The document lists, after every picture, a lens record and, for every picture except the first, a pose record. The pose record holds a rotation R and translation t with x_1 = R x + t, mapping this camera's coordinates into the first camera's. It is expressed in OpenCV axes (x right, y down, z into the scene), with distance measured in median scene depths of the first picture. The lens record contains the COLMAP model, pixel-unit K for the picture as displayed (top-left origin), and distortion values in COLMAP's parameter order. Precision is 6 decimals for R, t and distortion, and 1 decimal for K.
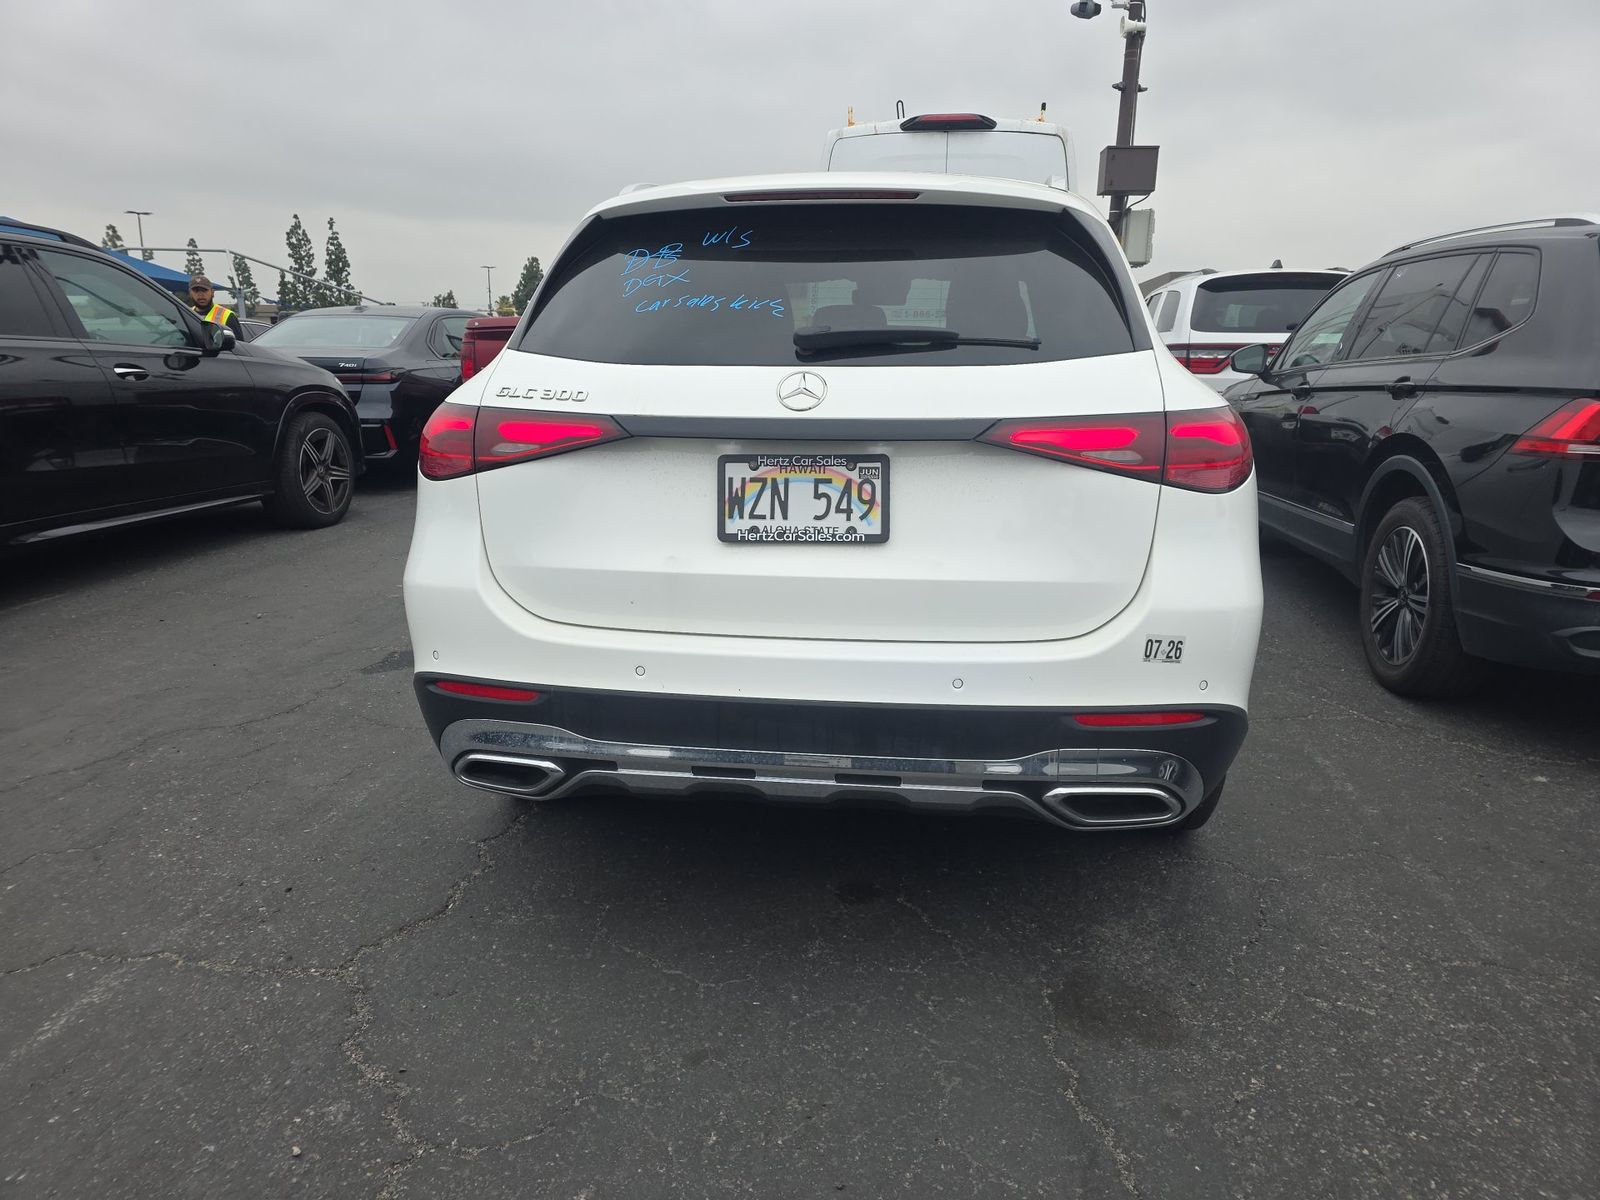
lens RADIAL K [[1029.0, 0, 777.1], [0, 1029.0, 599.9], [0, 0, 1]] dist [0.079747, -0.069472]
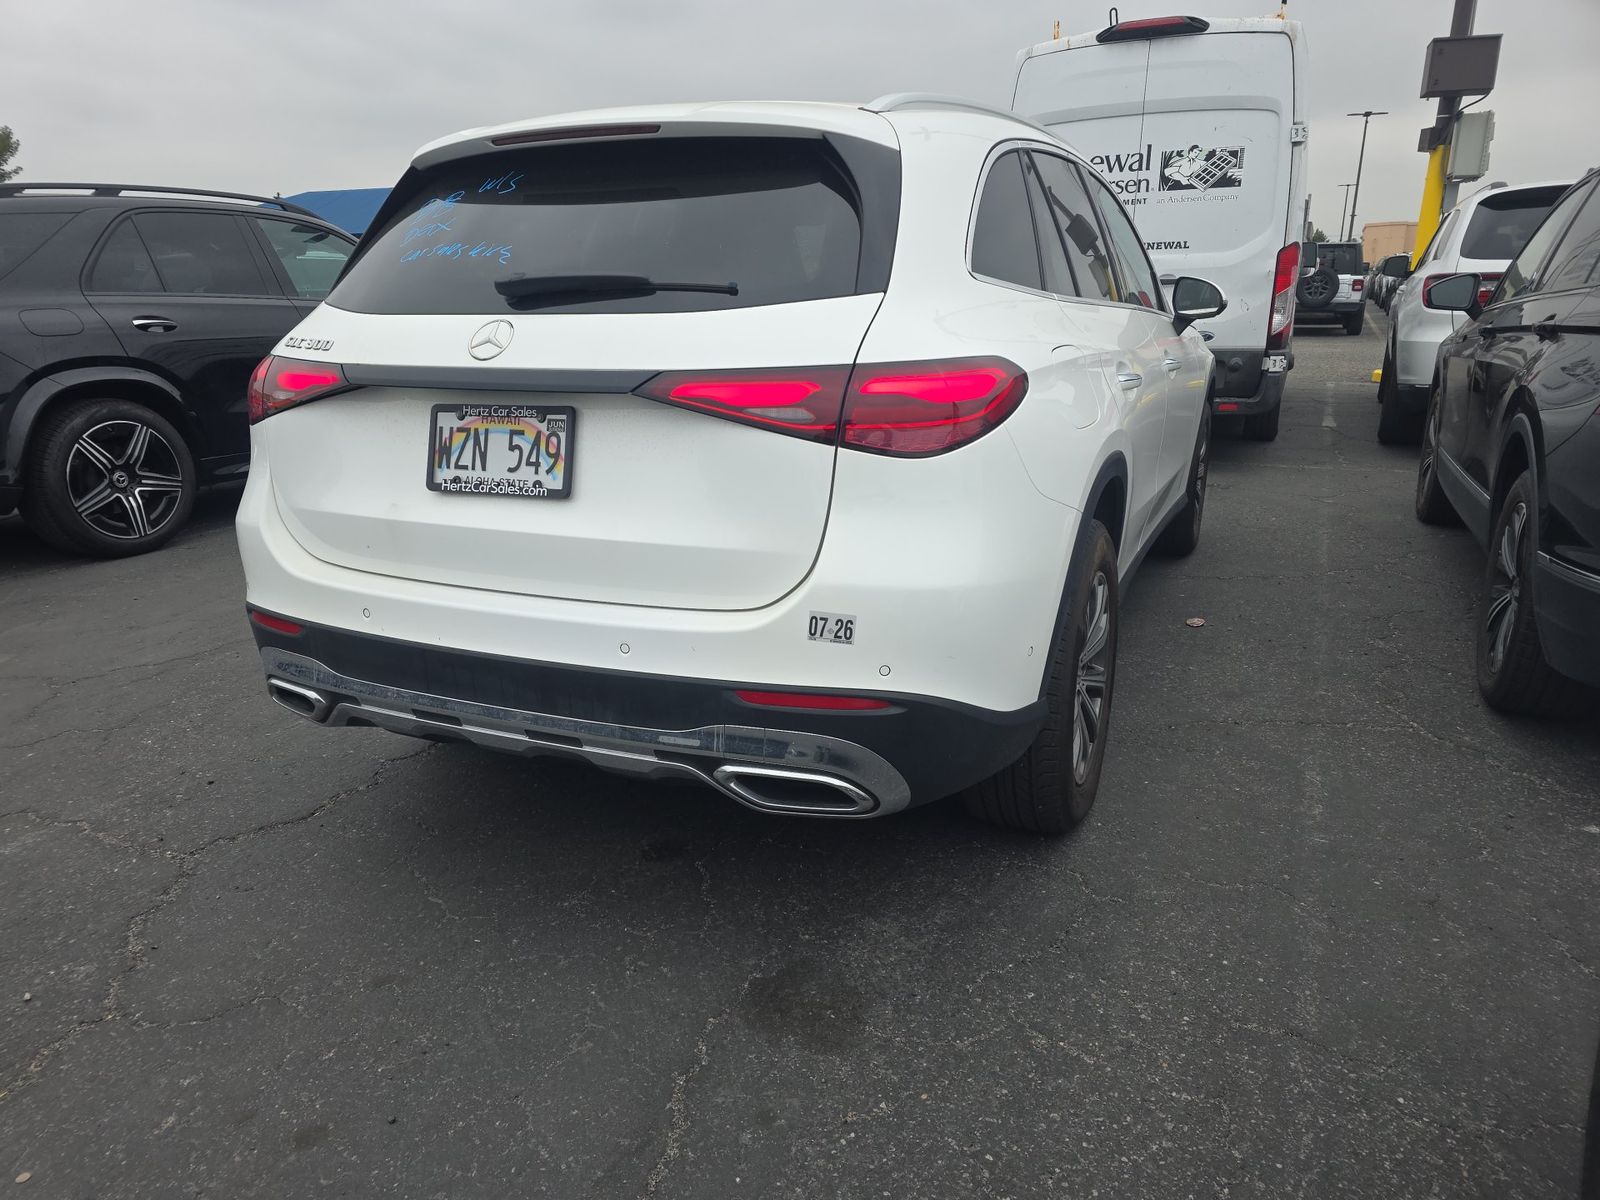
lens RADIAL K [[1029.0, 0, 777.1], [0, 1029.0, 599.9], [0, 0, 1]] dist [0.079747, -0.069472]
pose [[0.956706, 0.066050, -0.283462, 0.569091], [-0.051562, 0.996968, 0.058280, -0.026562], [0.286452, -0.041141, 0.957211, 0.118385]]
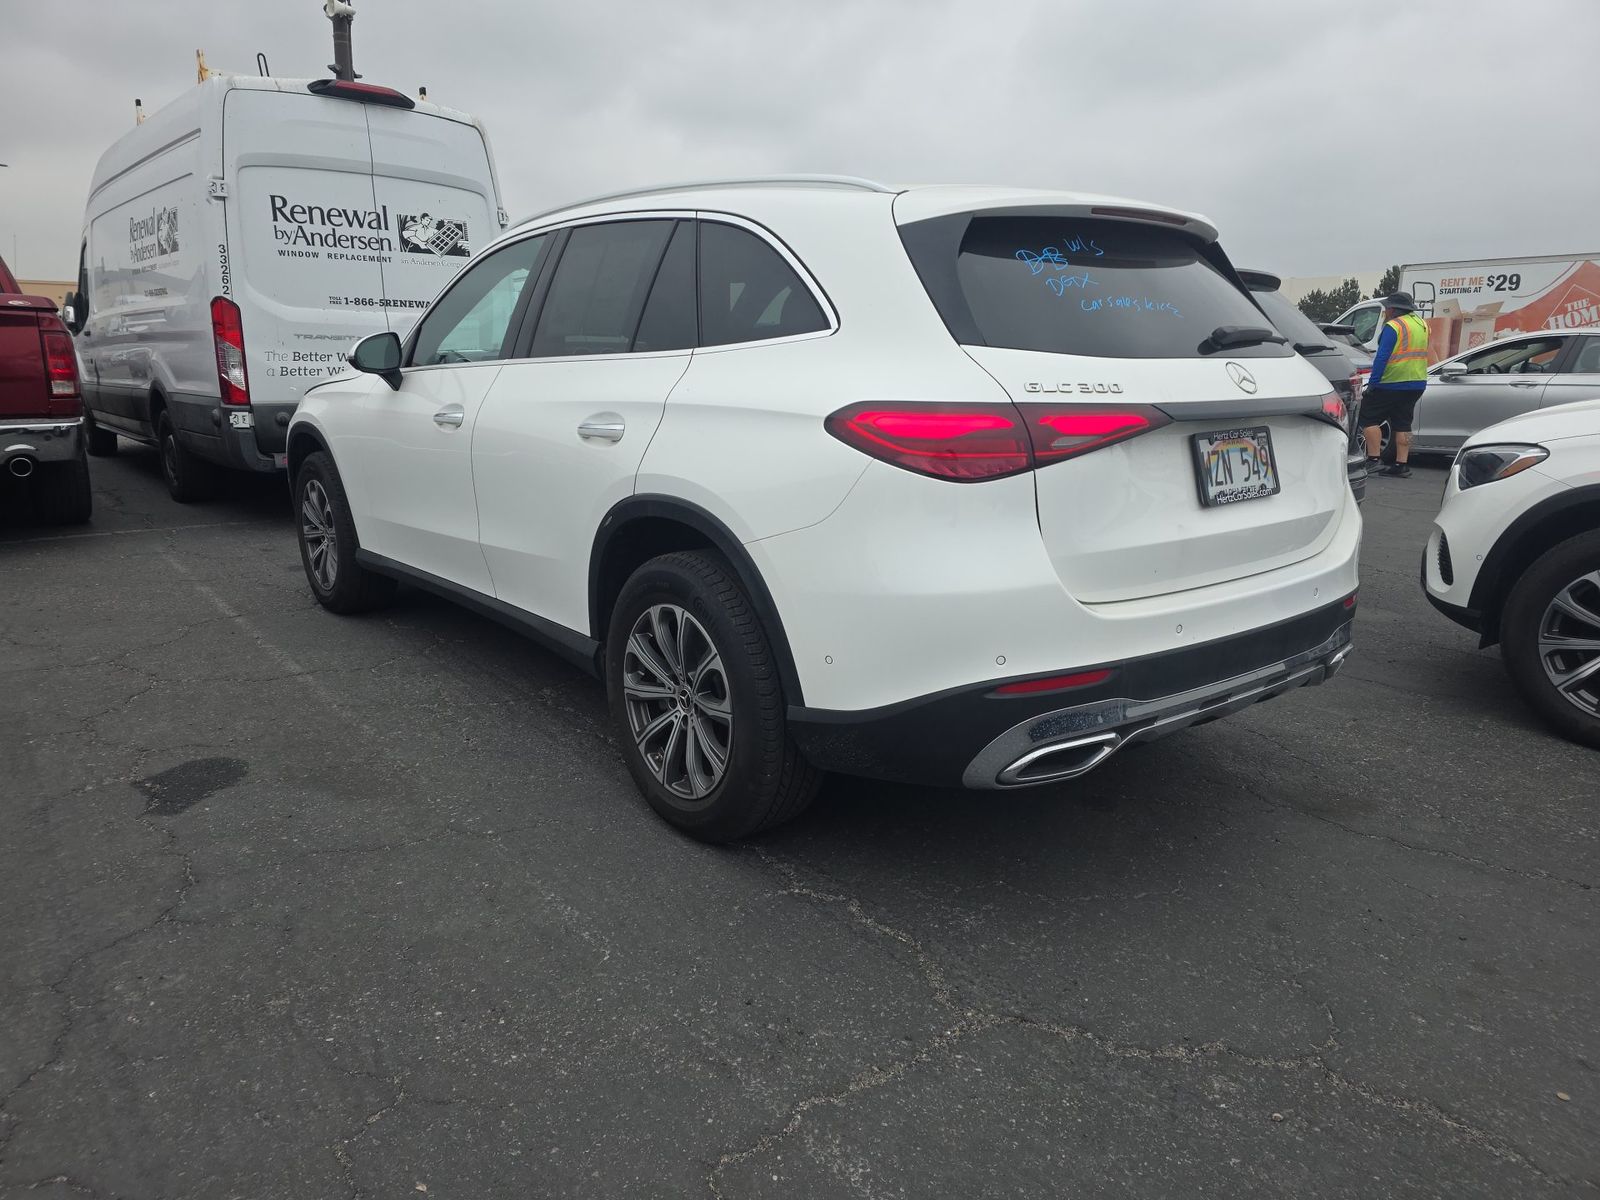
lens RADIAL K [[1049.7, 0, 752.1], [0, 1049.7, 602.4], [0, 0, 1]] dist [0.085212, -0.073701]
pose [[0.711360, -0.160979, 0.684144, -1.280186], [0.159157, 0.985025, 0.066289, -0.113098], [-0.684570, 0.061731, 0.726329, 0.480297]]
